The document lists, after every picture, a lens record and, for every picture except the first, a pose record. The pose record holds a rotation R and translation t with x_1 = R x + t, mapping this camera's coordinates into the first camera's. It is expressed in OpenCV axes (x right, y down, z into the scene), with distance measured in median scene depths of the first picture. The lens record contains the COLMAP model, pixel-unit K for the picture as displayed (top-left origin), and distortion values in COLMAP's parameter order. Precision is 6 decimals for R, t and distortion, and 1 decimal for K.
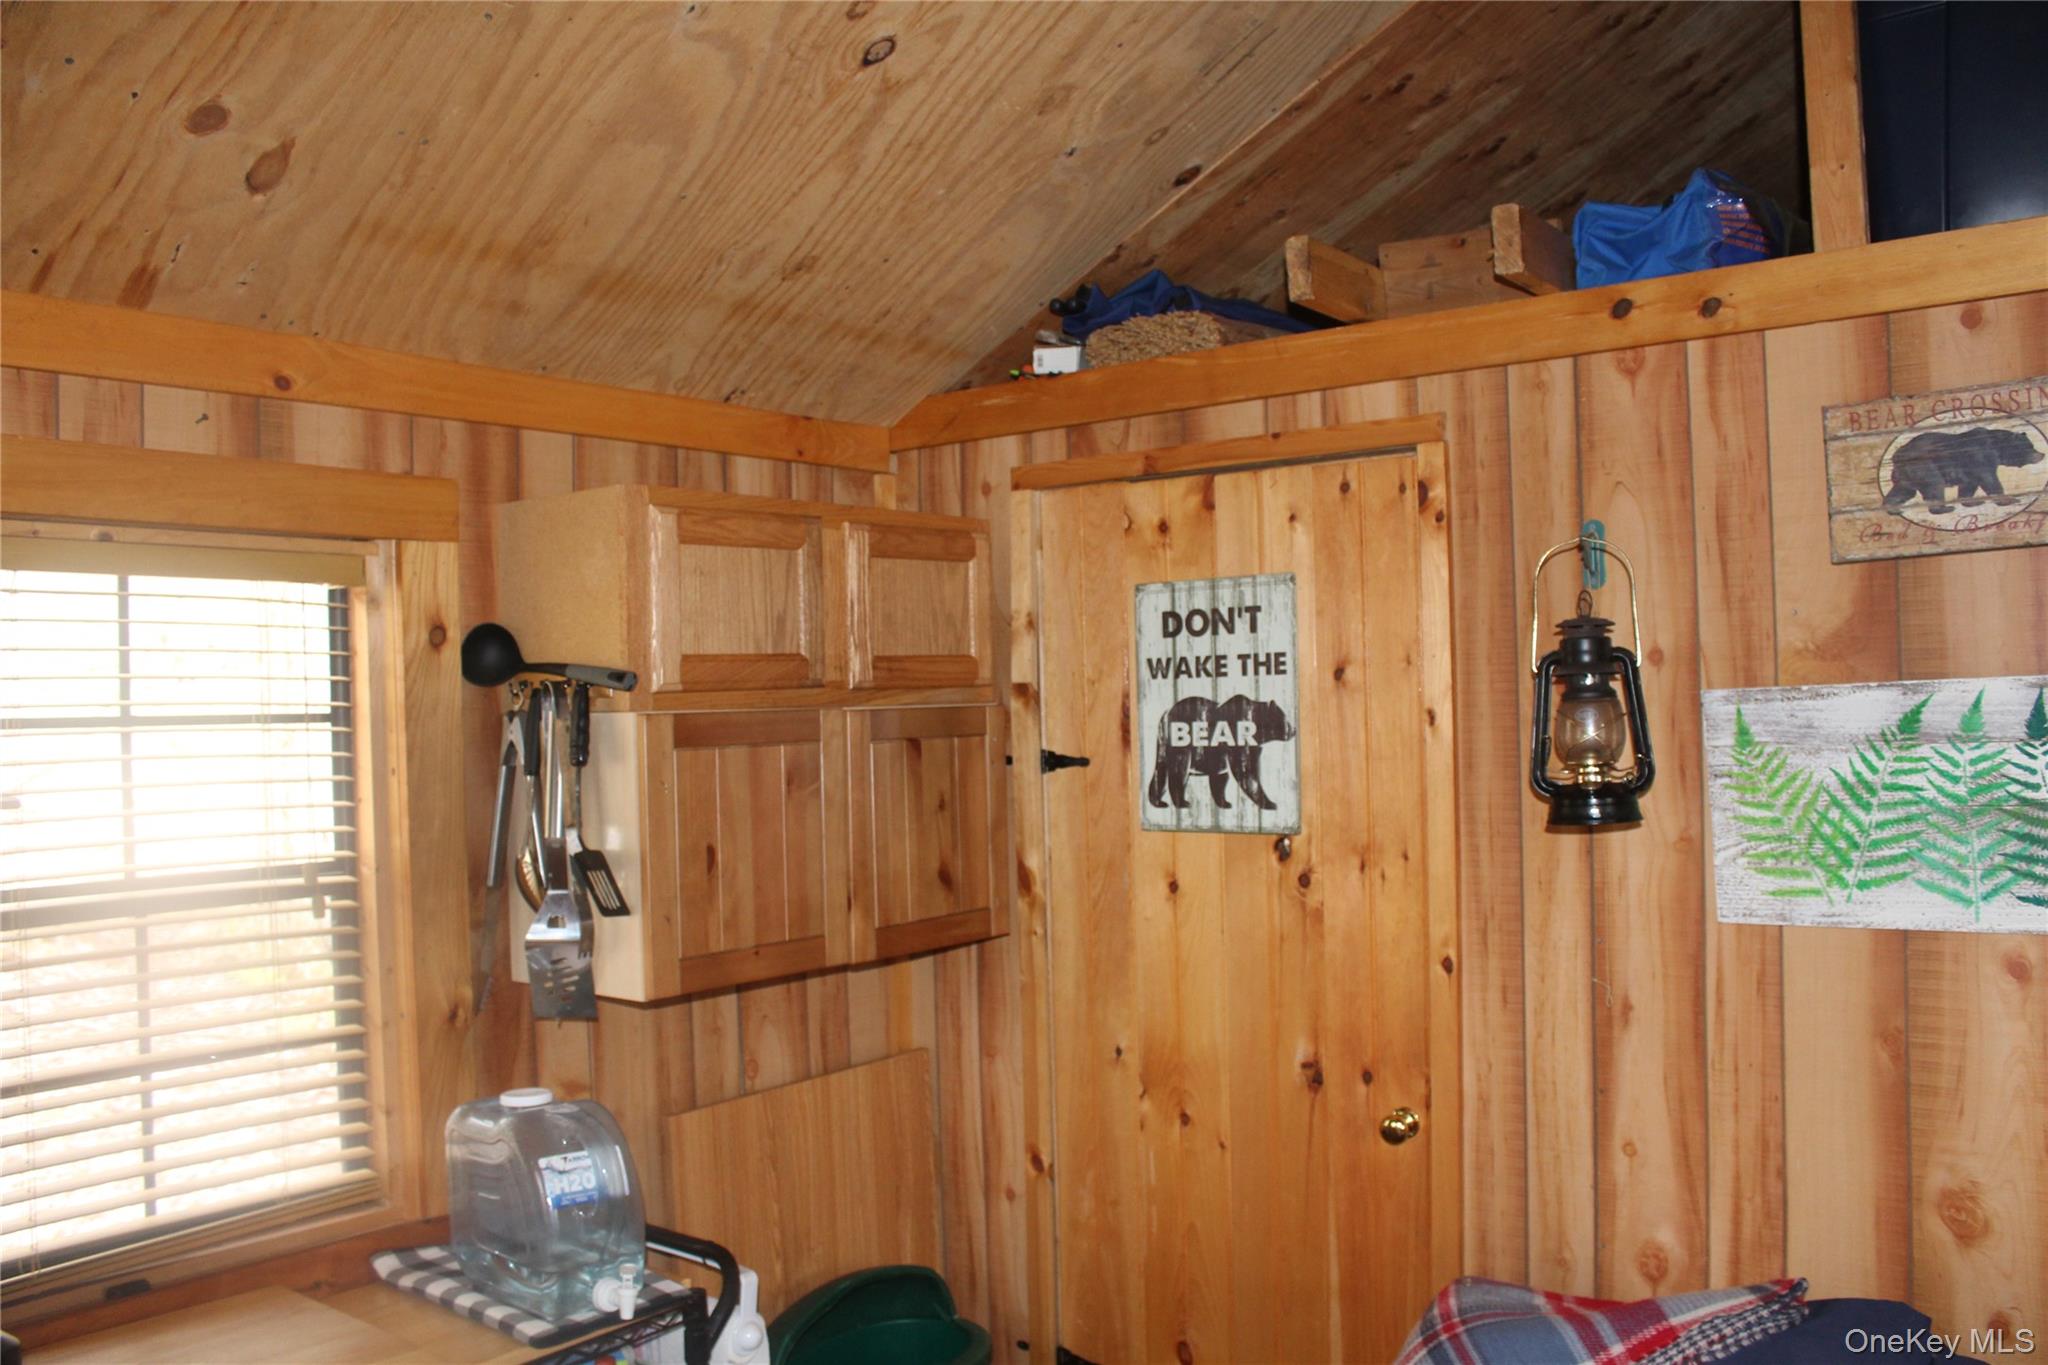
lens RADIAL K [[1697.8, 0, 1023.5], [0, 1697.8, 695.0], [0, 0, 1]] dist [-0.166524, 0.149914]
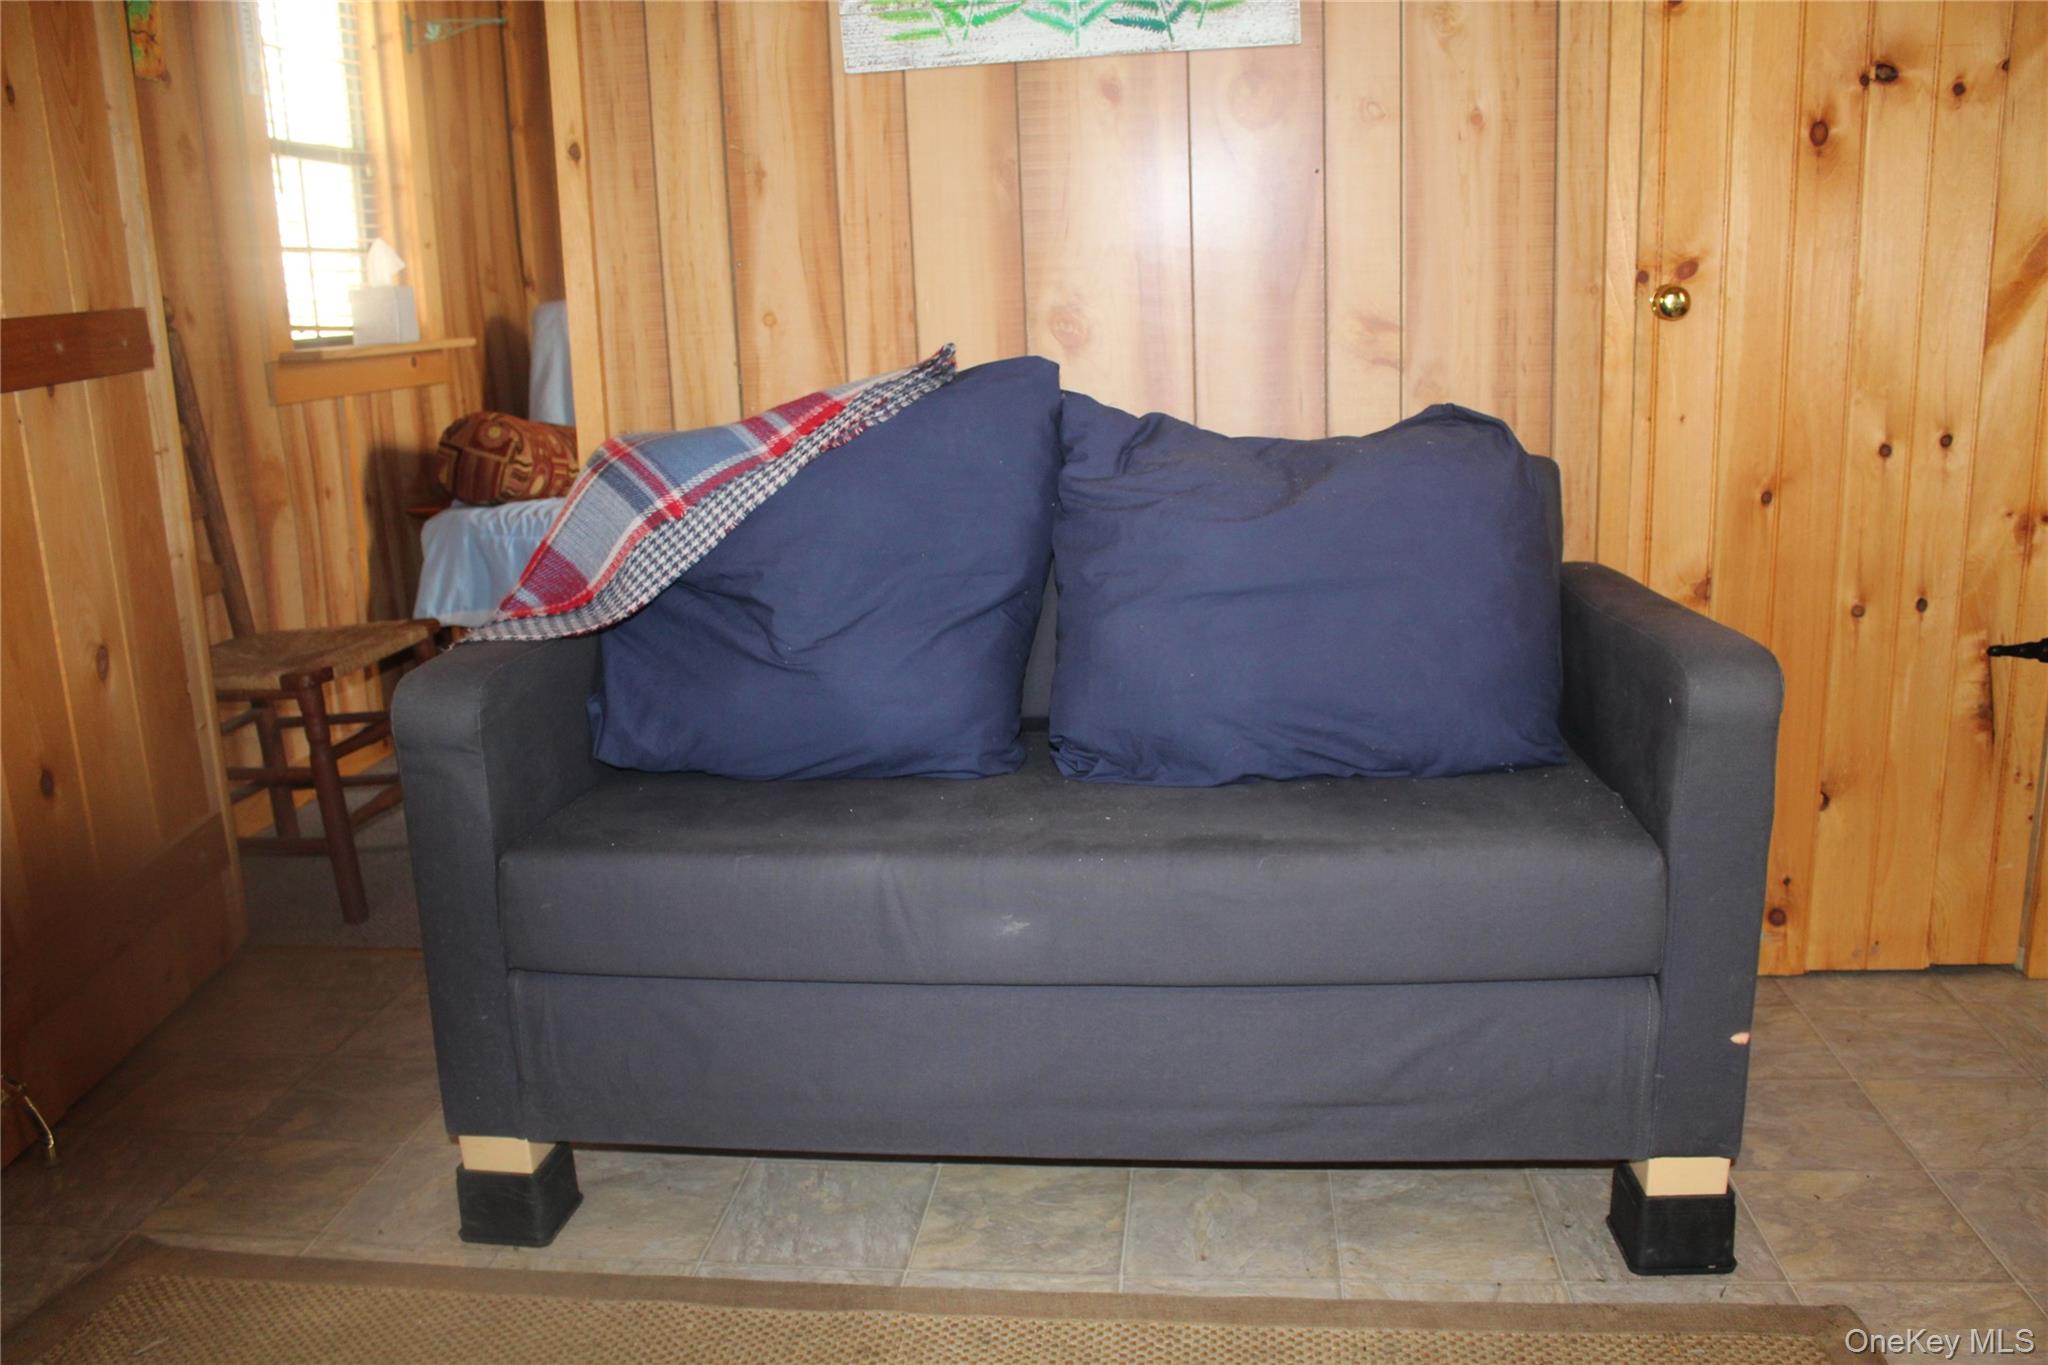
lens RADIAL K [[1697.8, 0, 1023.5], [0, 1697.8, 695.0], [0, 0, 1]] dist [-0.166524, 0.149914]
pose [[0.848417, -0.126224, 0.514058, -0.063387], [0.012702, 0.975727, 0.218620, 0.293623], [-0.529176, -0.178951, 0.829427, 0.021215]]
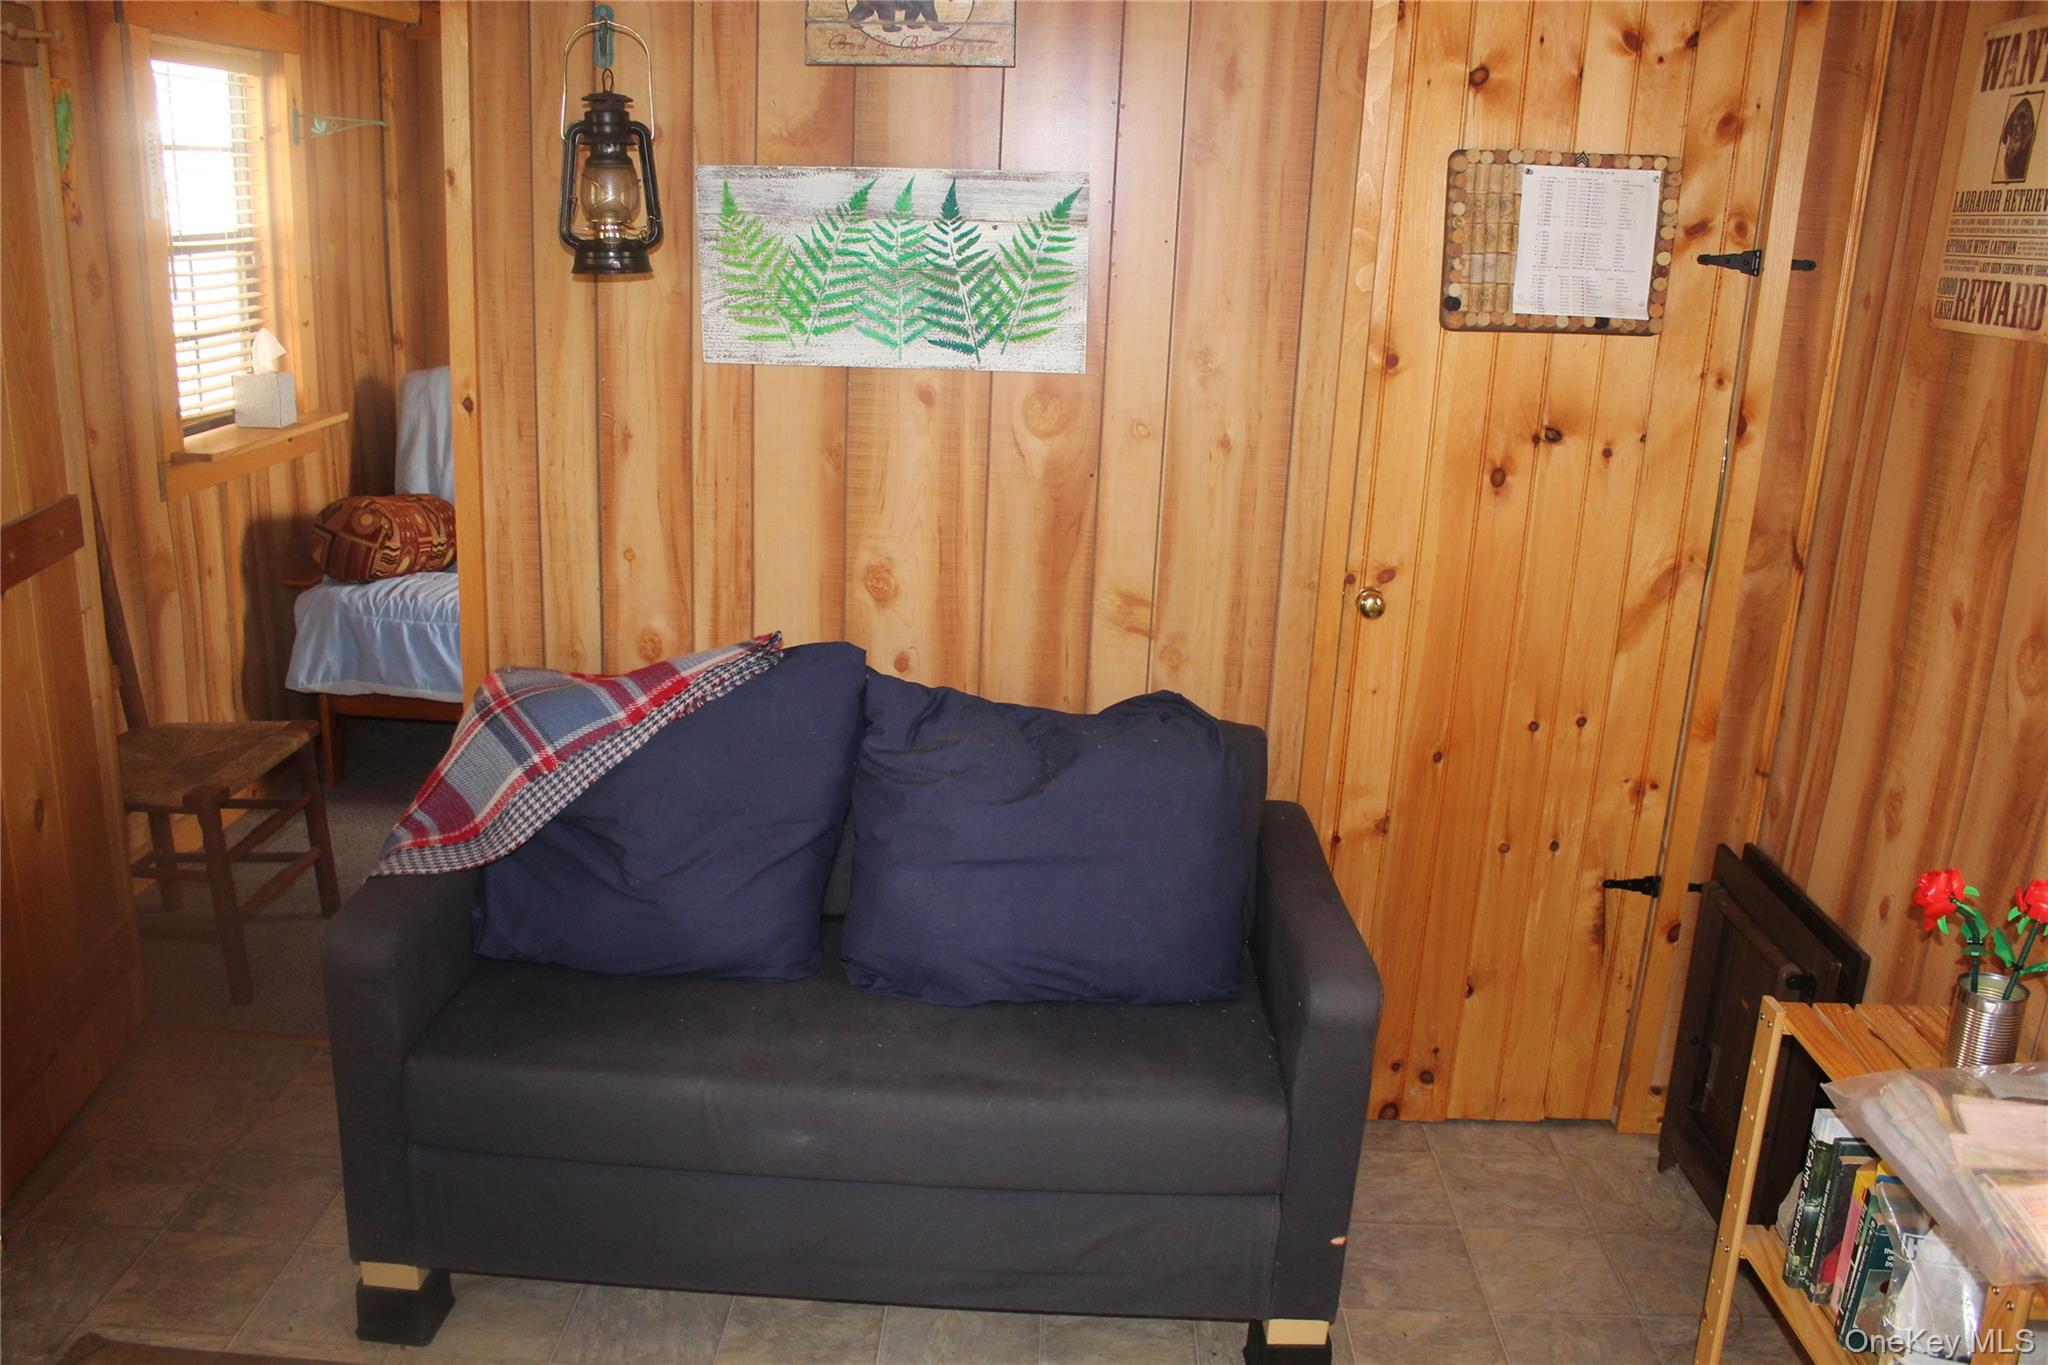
lens RADIAL K [[1708.3, 0, 1024.1], [0, 1708.3, 690.8], [0, 0, 1]] dist [-0.161277, 0.144192]
pose [[0.799794, -0.109445, 0.590213, -0.149691], [-0.067765, 0.960491, 0.269935, 0.019117], [-0.596437, -0.255888, 0.760779, -0.143459]]
